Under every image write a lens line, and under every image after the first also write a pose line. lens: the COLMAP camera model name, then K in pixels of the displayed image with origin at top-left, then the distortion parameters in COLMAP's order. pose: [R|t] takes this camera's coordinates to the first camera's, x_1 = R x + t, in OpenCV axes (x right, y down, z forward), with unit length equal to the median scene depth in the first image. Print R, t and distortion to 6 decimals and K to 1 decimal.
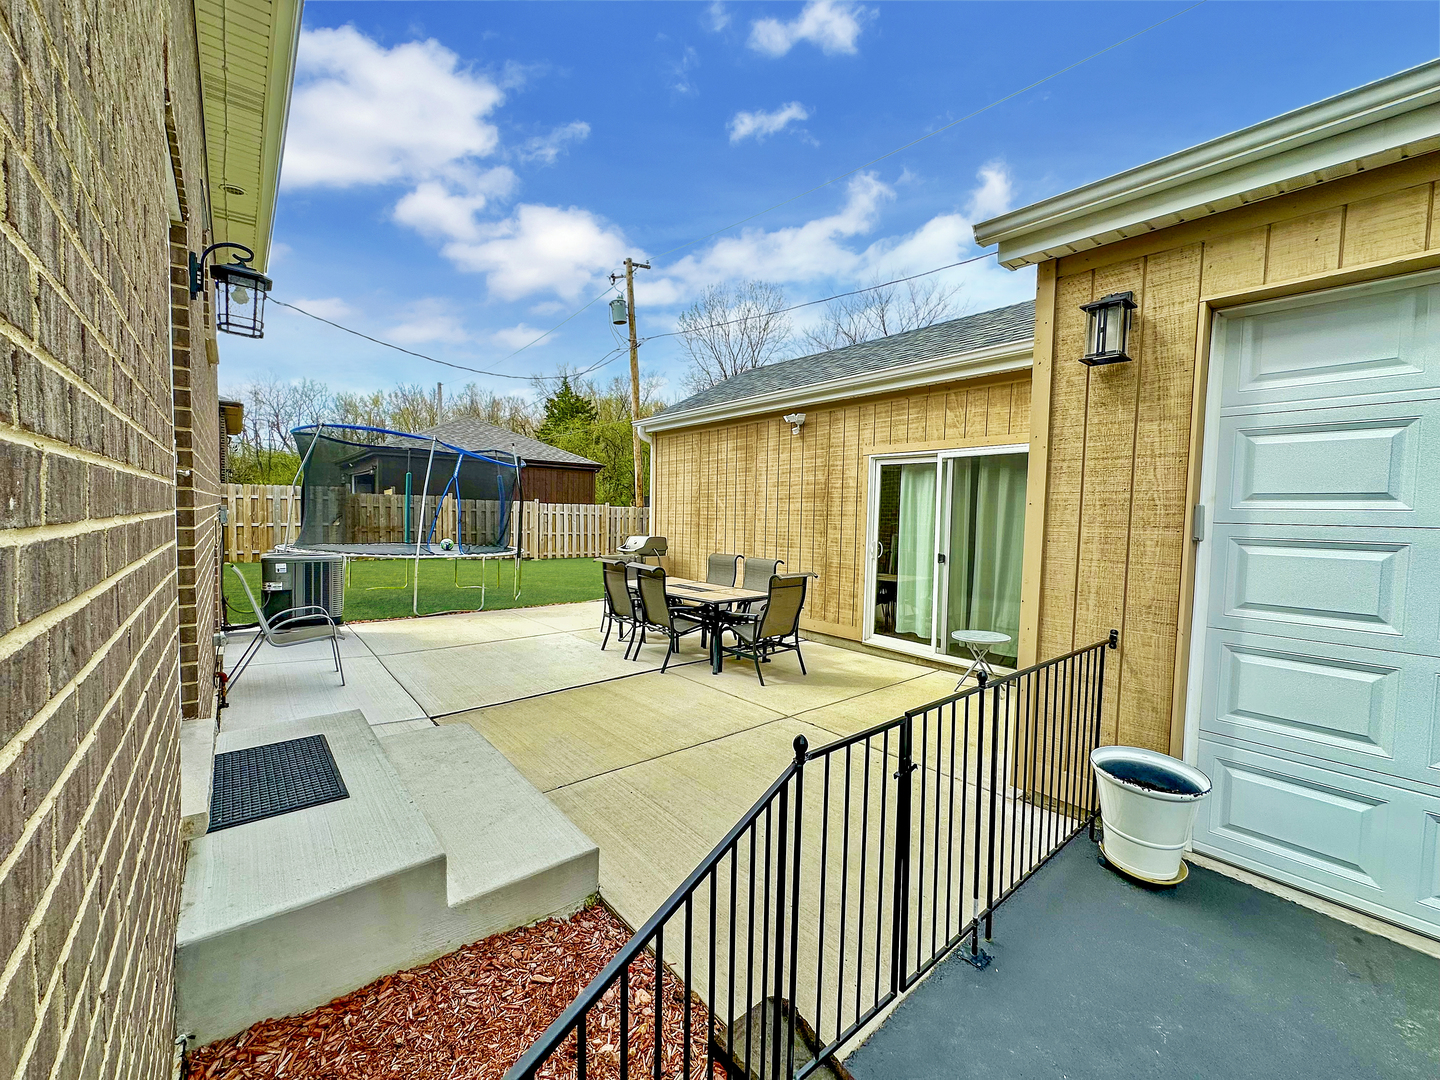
lens RADIAL K [[577.1, 0, 720.0], [0, 577.1, 540.0], [0, 0, 1]] dist [0.000066, 0.000002]
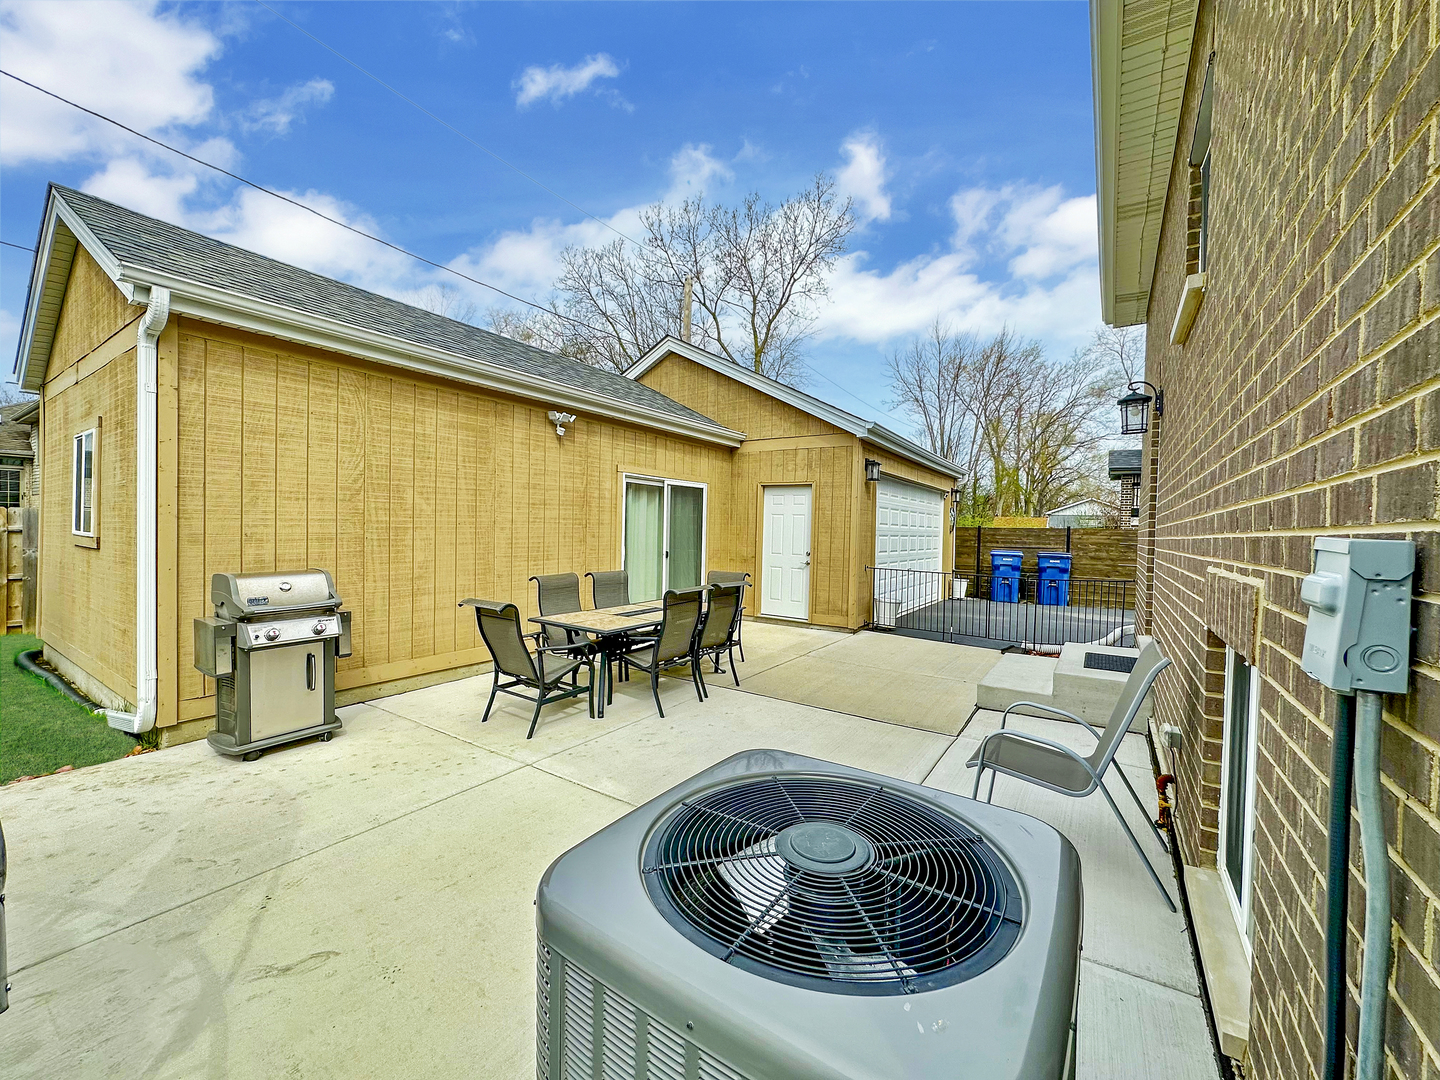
lens RADIAL K [[577.1, 0, 720.0], [0, 577.1, 540.0], [0, 0, 1]] dist [0.000066, 0.000002]
pose [[-0.271211, -0.044625, 0.961485, -0.886570], [0.016476, 0.998563, 0.050994, -0.064743], [-0.962379, 0.029672, -0.270086, 1.091472]]
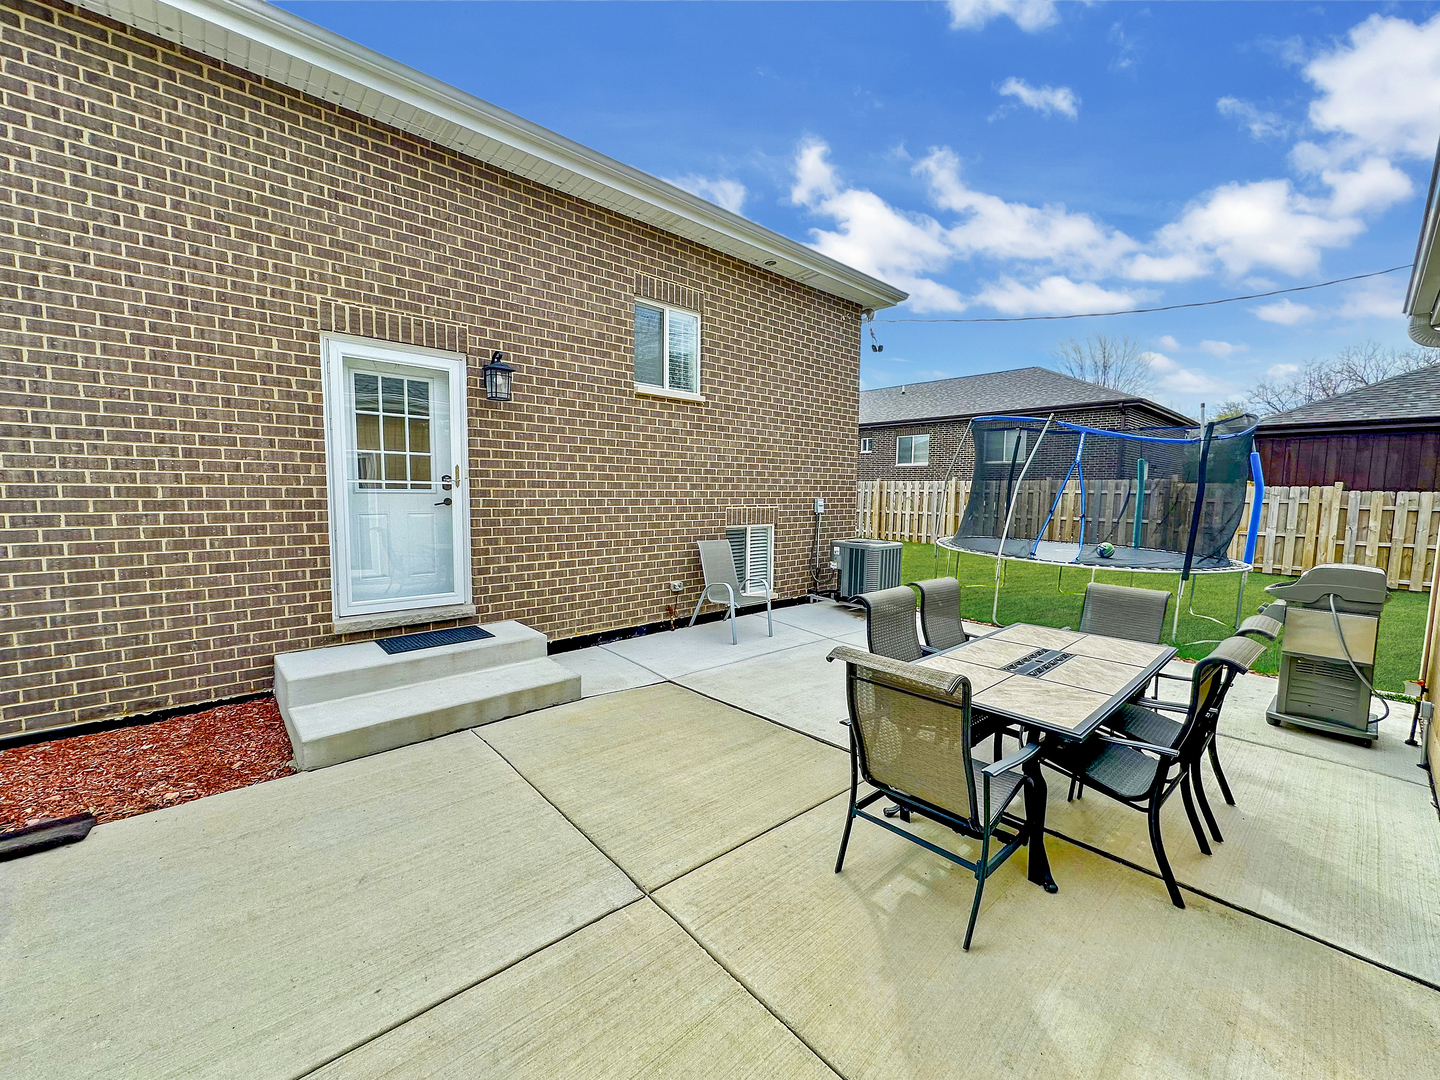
lens RADIAL K [[577.1, 0, 720.0], [0, 577.1, 540.0], [0, 0, 1]] dist [0.000066, 0.000002]
pose [[0.027983, 0.067651, -0.997317, 0.415688], [-0.062290, 0.995886, 0.065806, -0.036019], [0.997666, 0.060282, 0.032082, 0.685788]]
